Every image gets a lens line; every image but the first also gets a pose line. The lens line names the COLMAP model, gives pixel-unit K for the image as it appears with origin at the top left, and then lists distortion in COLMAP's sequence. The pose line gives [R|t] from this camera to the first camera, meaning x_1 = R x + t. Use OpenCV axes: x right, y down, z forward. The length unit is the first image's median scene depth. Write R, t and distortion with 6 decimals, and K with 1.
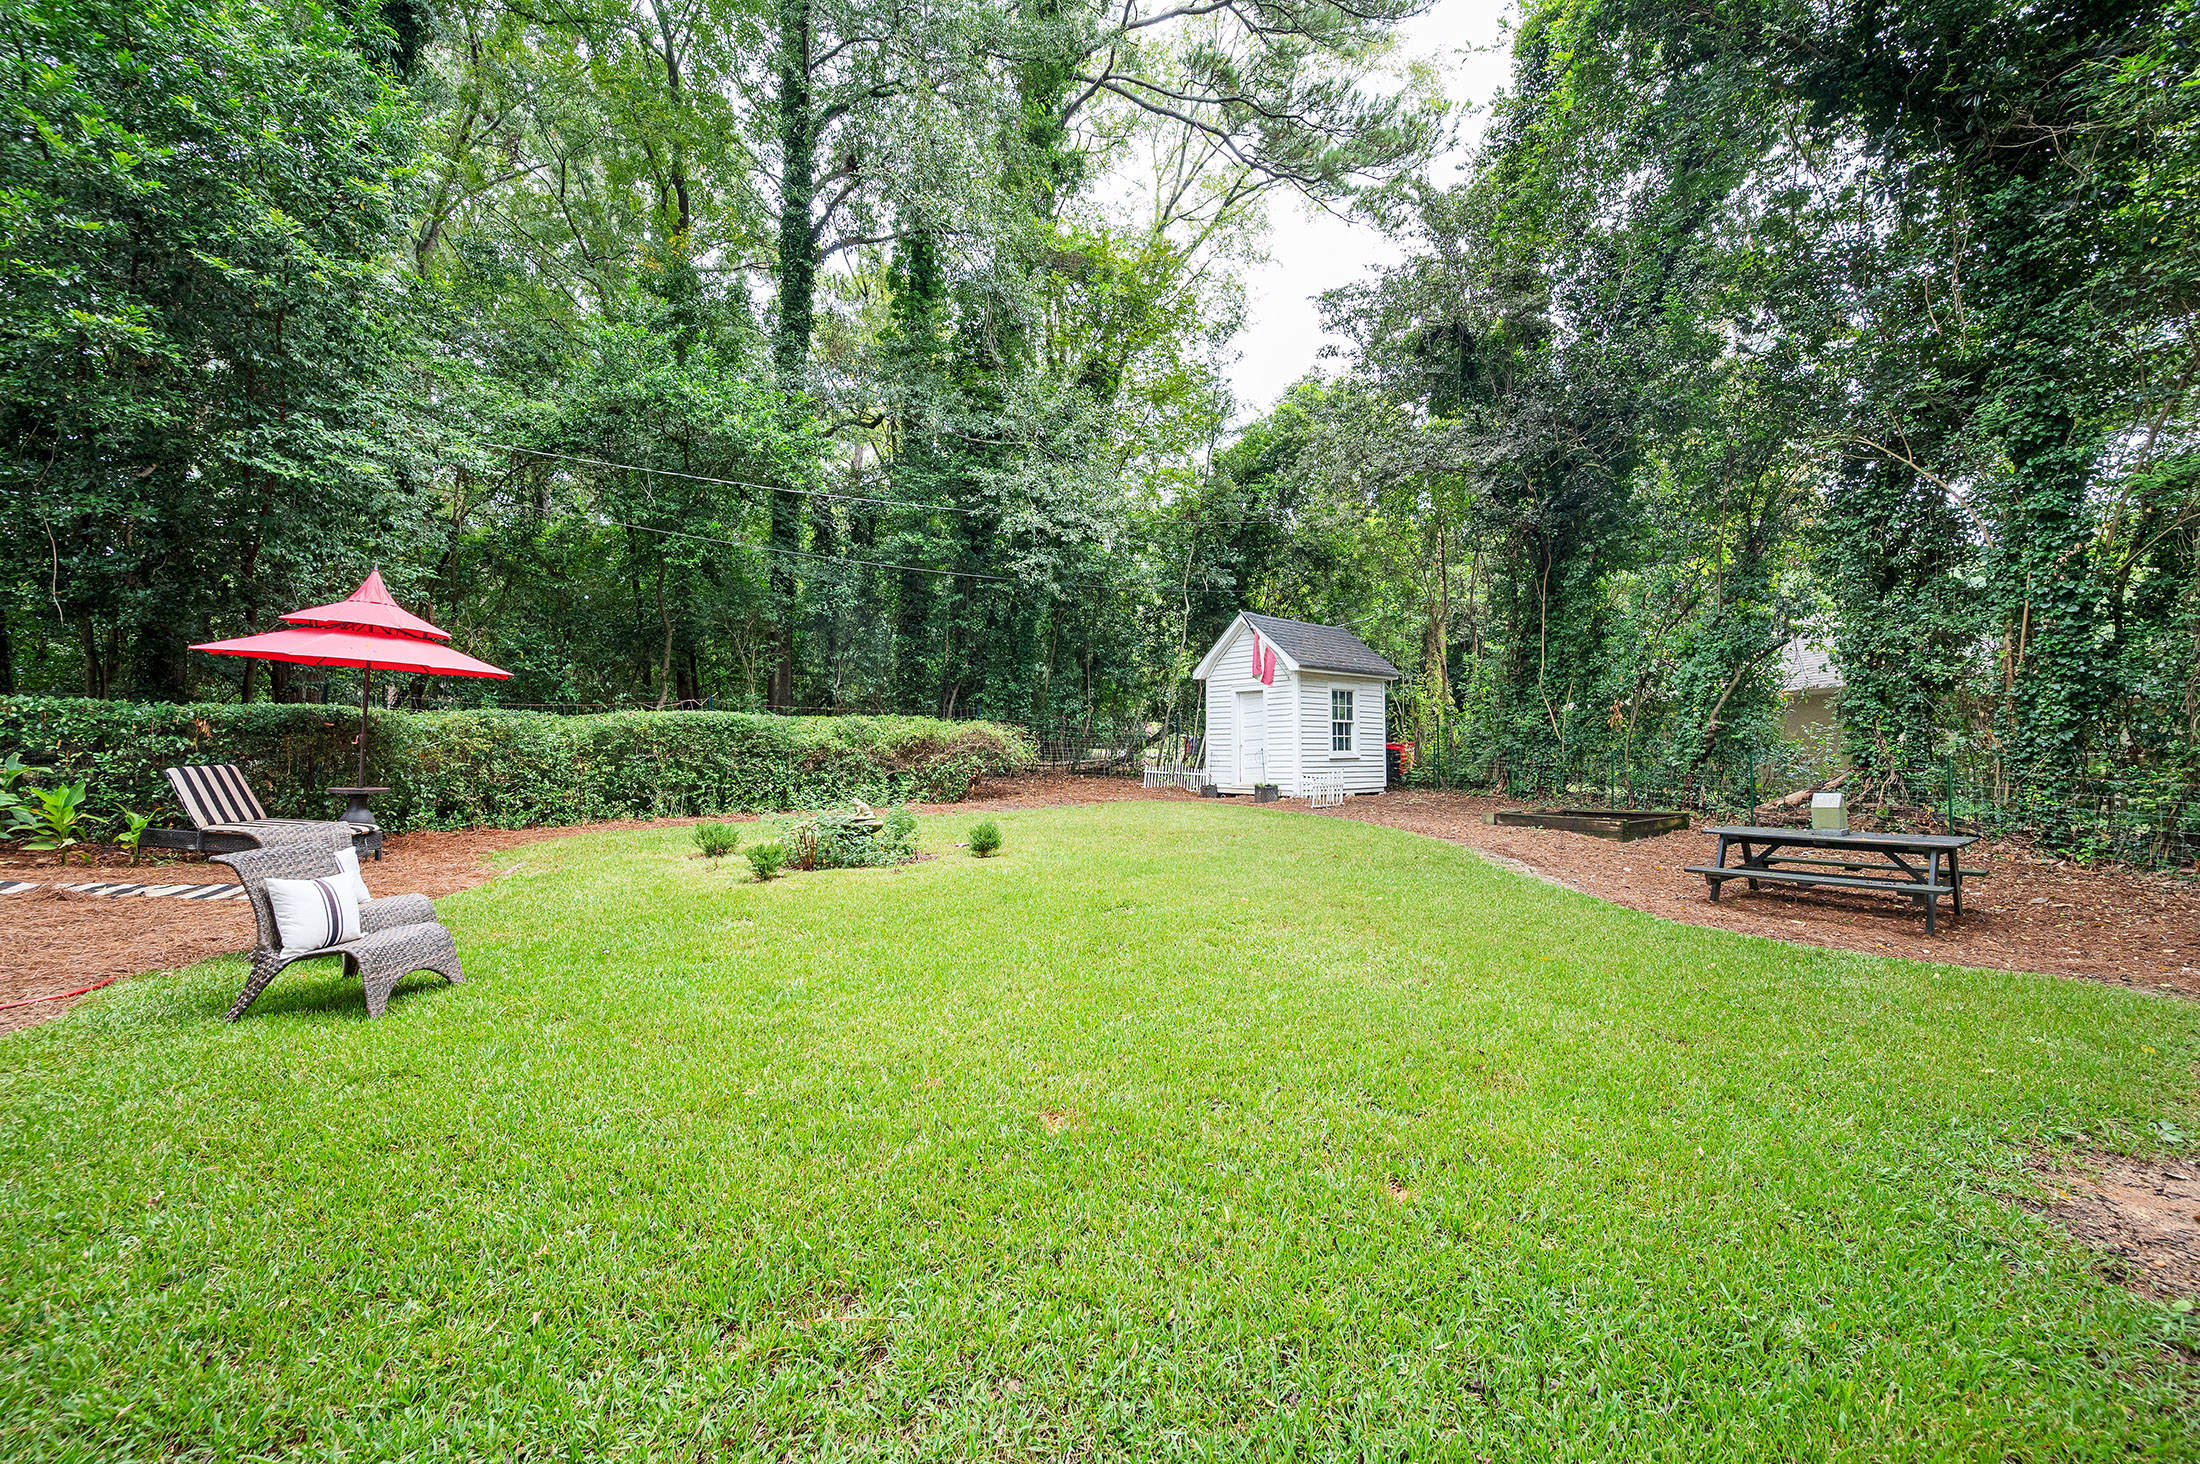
lens RADIAL K [[876.7, 0, 1100.0], [0, 876.7, 732.0], [0, 0, 1]] dist [-0.000007, 0.000434]
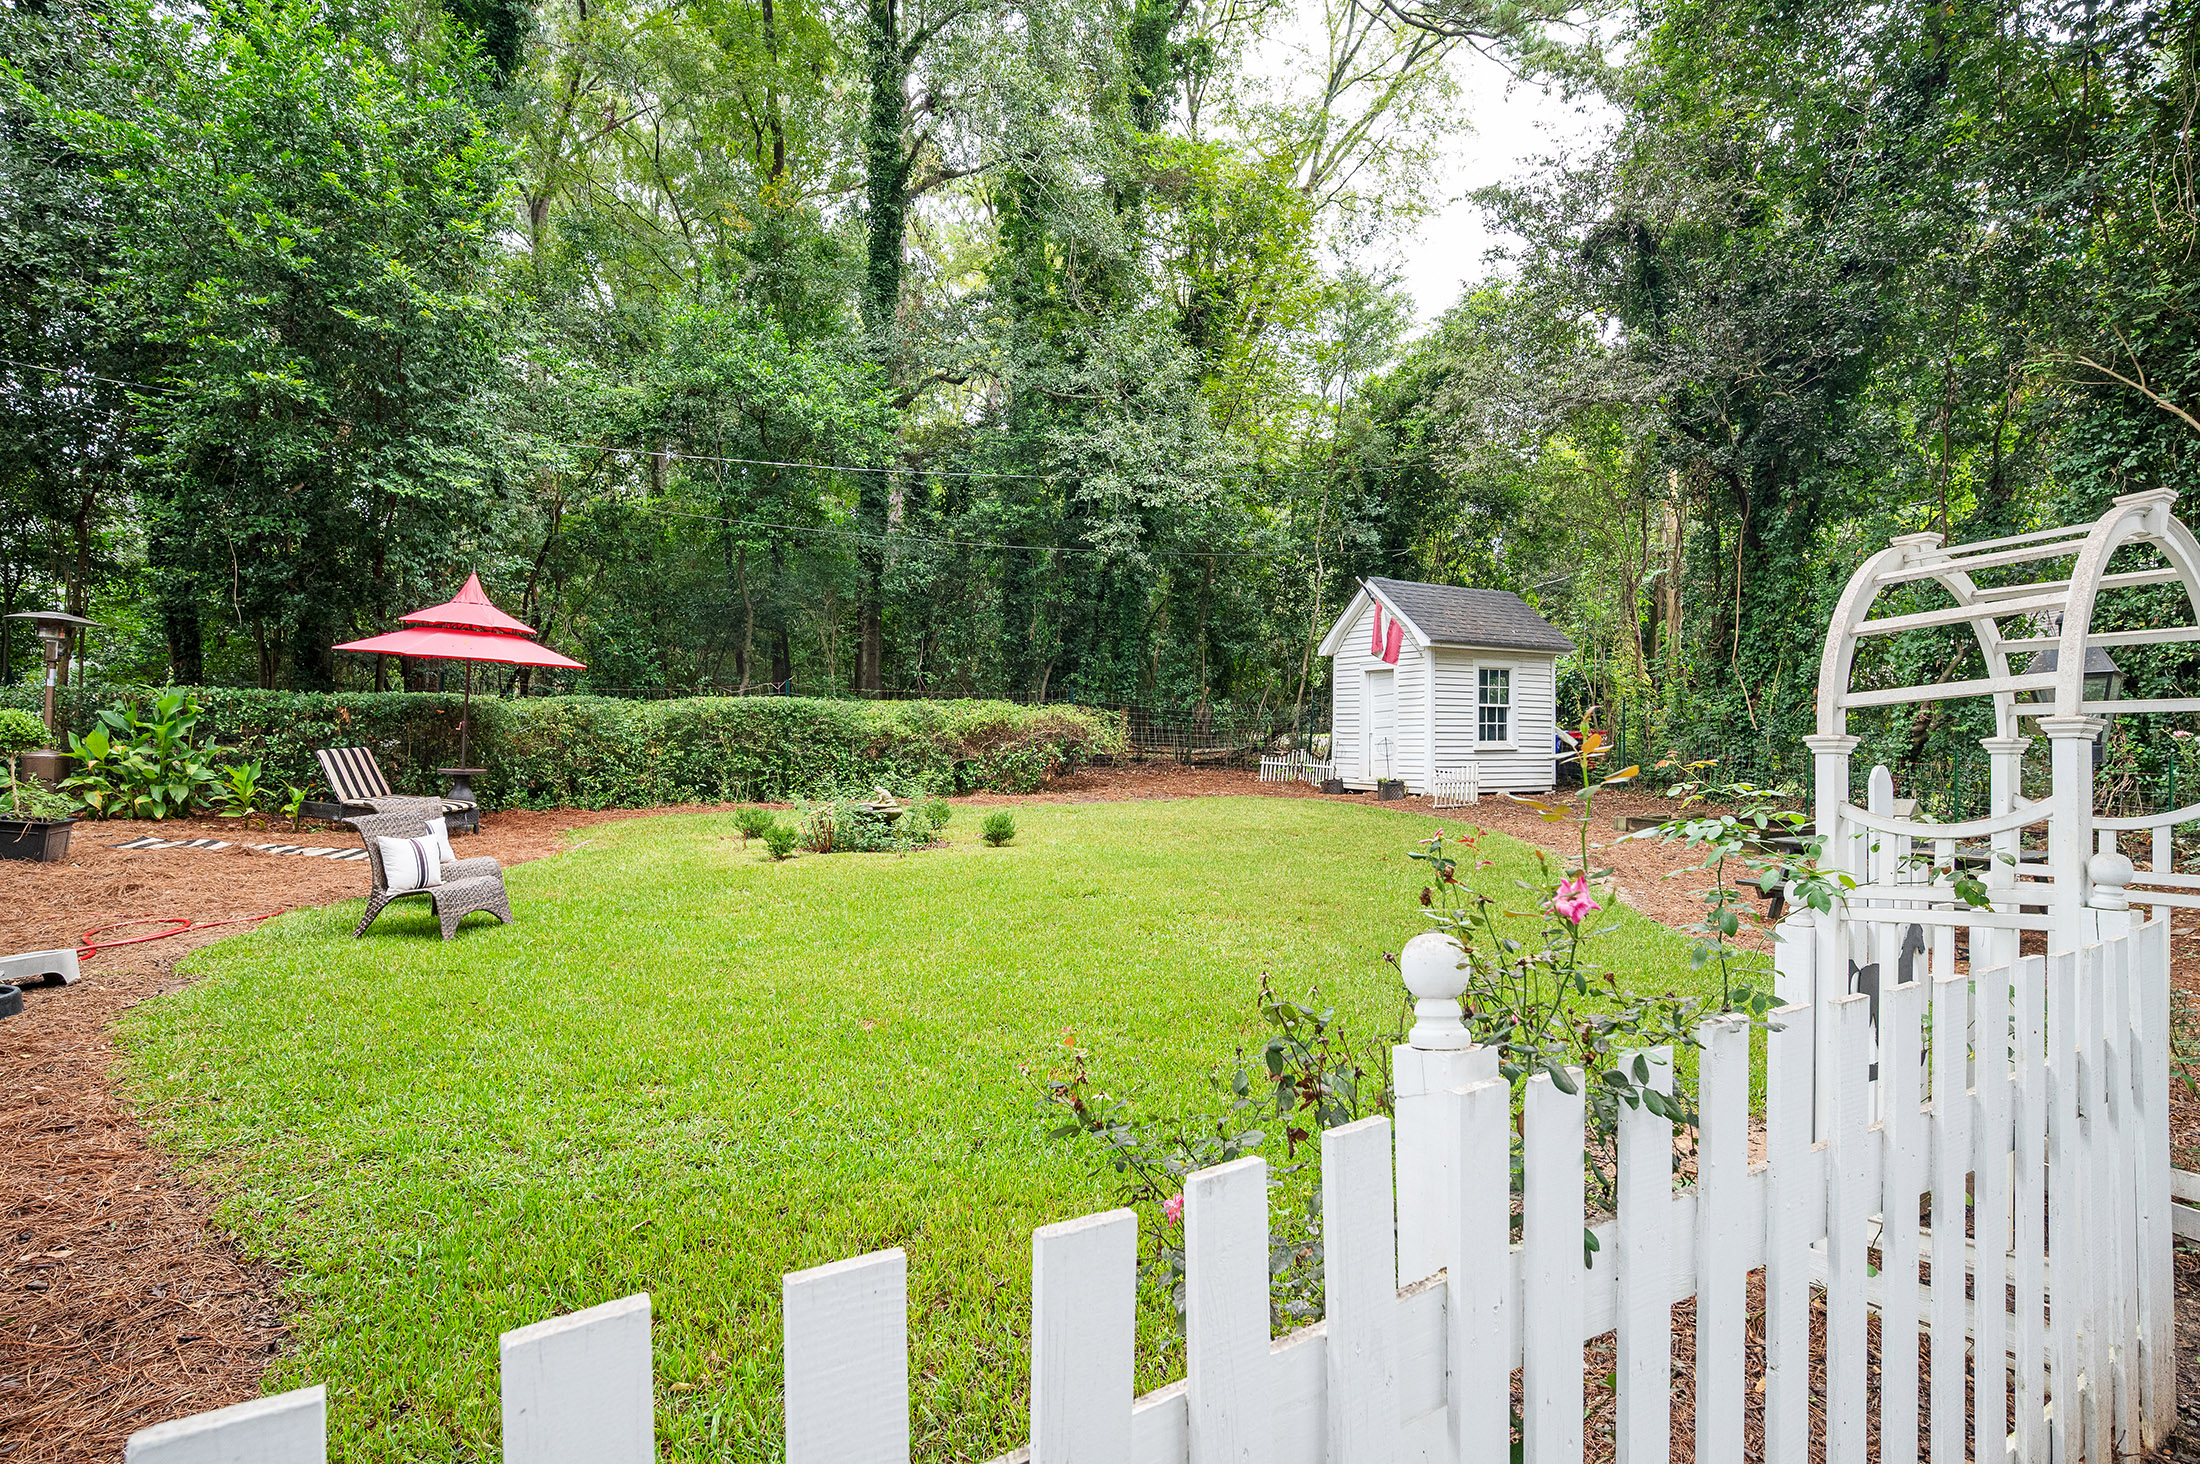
lens RADIAL K [[1115.6, 0, 1098.4], [0, 1115.6, 724.2], [0, 0, 1]] dist [0.003473, -0.000401]
pose [[0.978392, 0.005903, -0.206675, 0.179872], [-0.003047, 0.999895, 0.014135, -0.011939], [0.206737, -0.013199, 0.978308, -0.165846]]
